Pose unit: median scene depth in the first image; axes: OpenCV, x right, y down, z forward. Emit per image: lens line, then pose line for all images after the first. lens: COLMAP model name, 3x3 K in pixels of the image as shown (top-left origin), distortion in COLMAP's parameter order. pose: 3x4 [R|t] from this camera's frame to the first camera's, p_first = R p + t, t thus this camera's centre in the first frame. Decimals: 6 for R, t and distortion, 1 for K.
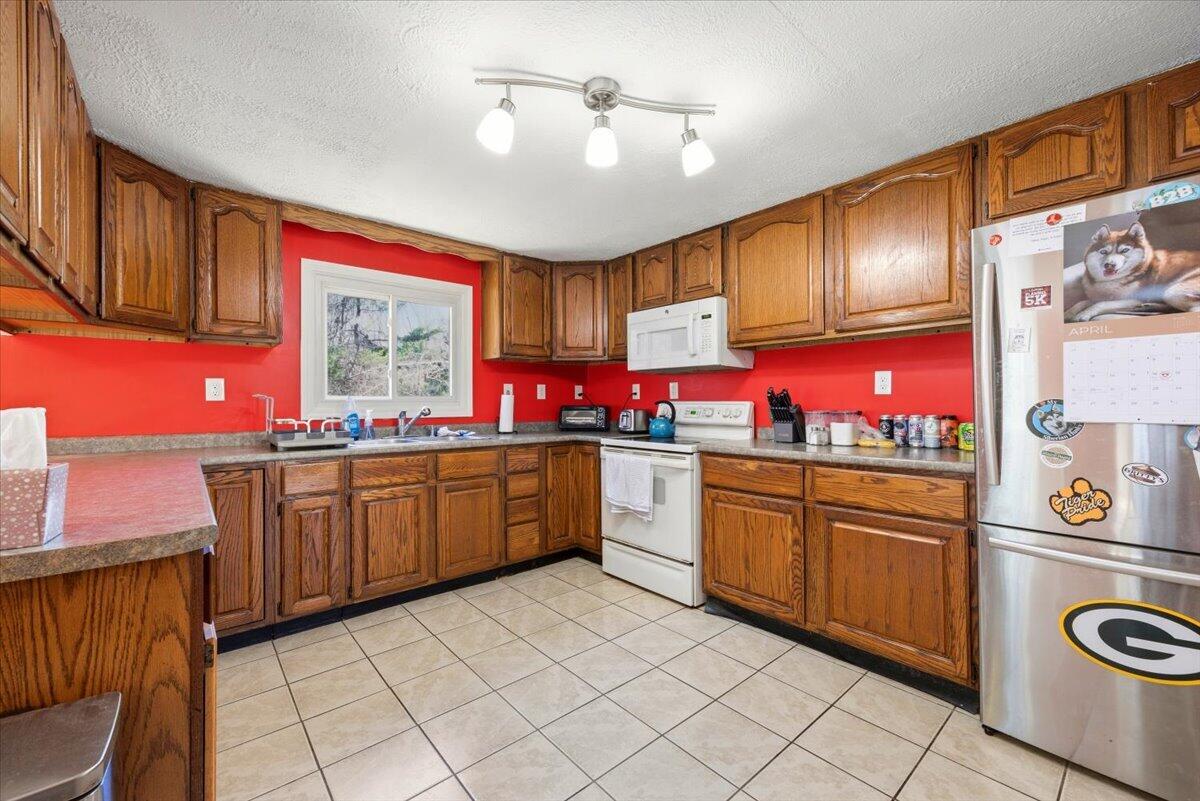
lens RADIAL K [[480.7, 0, 598.1], [0, 480.7, 400.1], [0, 0, 1]] dist [0.002263, 0.000245]
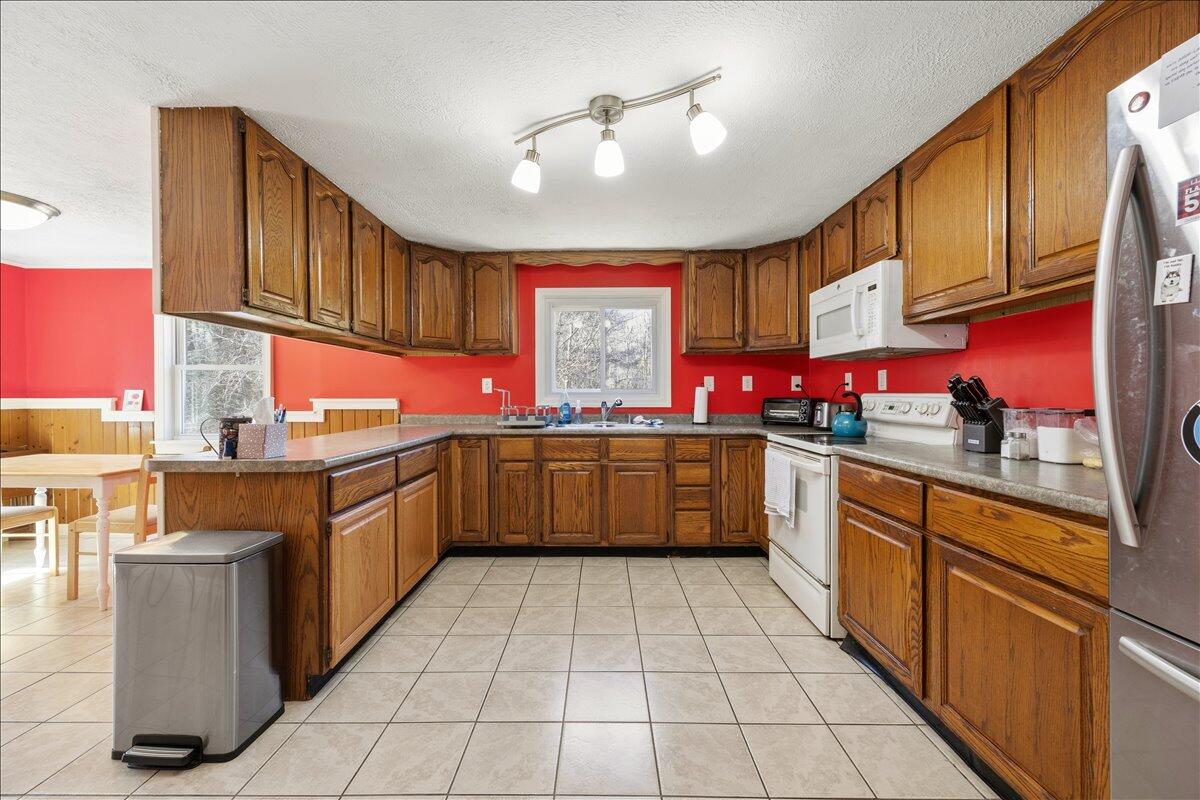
lens RADIAL K [[474.5, 0, 597.6], [0, 474.5, 397.7], [0, 0, 1]] dist [0.000569, 0.000140]
pose [[0.752978, 0.006818, -0.658010, 0.428651], [0.002359, 0.999912, 0.013061, -0.002257], [0.658041, -0.011387, 0.752896, 0.108754]]
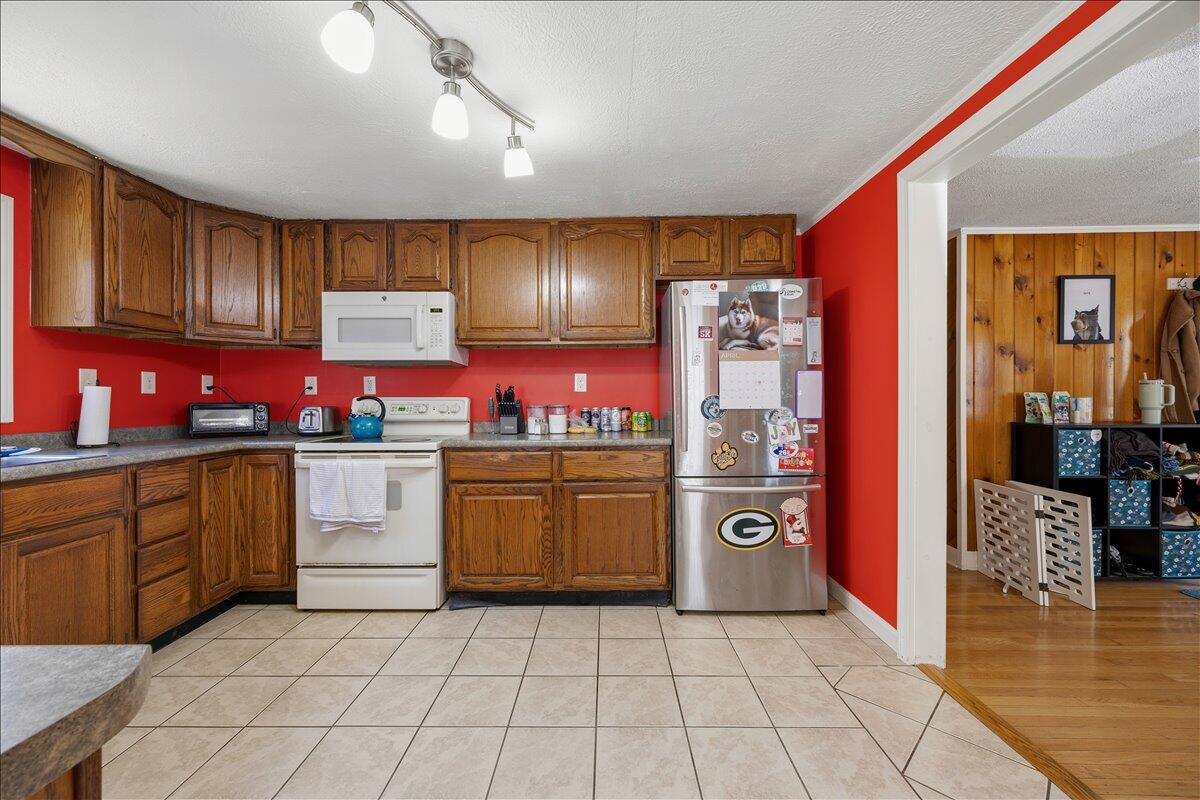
lens RADIAL K [[474.5, 0, 597.6], [0, 474.5, 397.7], [0, 0, 1]] dist [0.000569, 0.000140]
pose [[0.662812, 0.002095, 0.748783, -0.297559], [-0.002249, 0.999997, -0.000807, 0.004372], [-0.748783, -0.001149, 0.662815, 0.122450]]
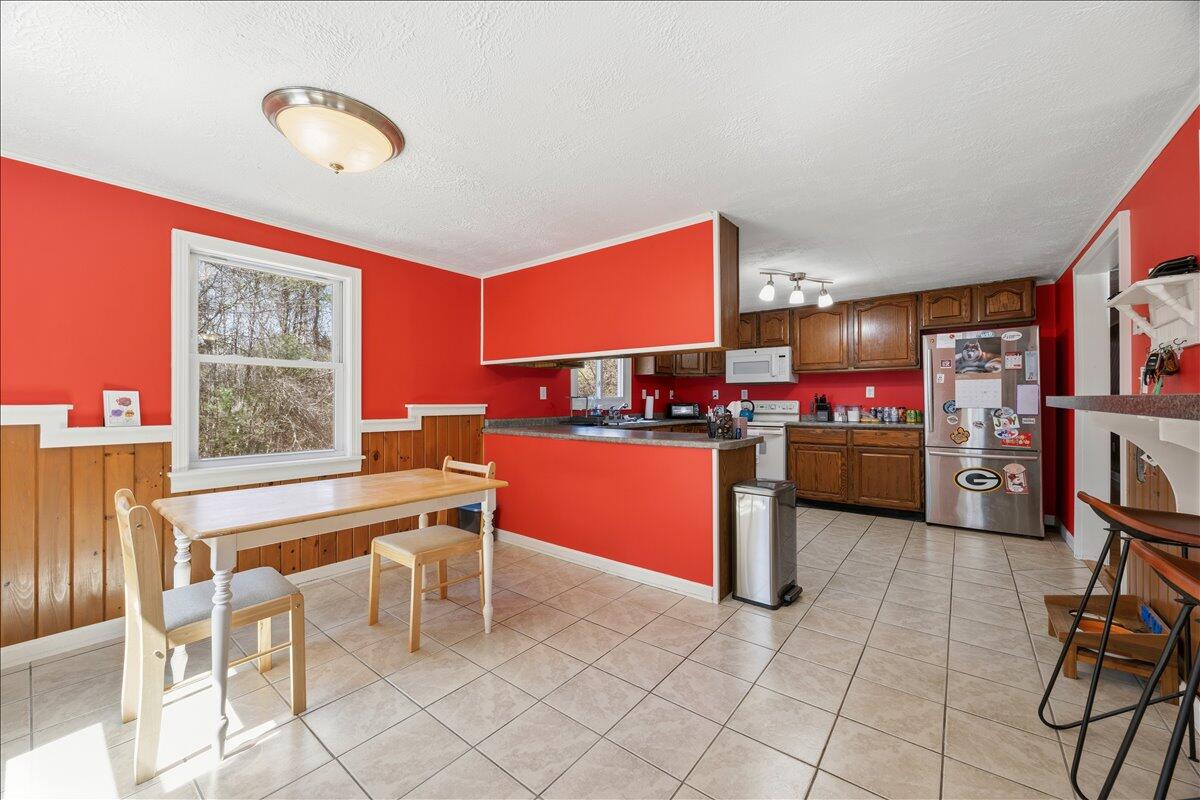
lens RADIAL K [[454.4, 0, 599.6], [0, 454.4, 398.7], [0, 0, 1]] dist [-0.000282, 0.000038]
pose [[0.981991, 0.004467, 0.188877, -0.886143], [-0.004077, 0.999989, -0.002451, 0.002758], [-0.188886, 0.001637, 0.981998, -0.685140]]
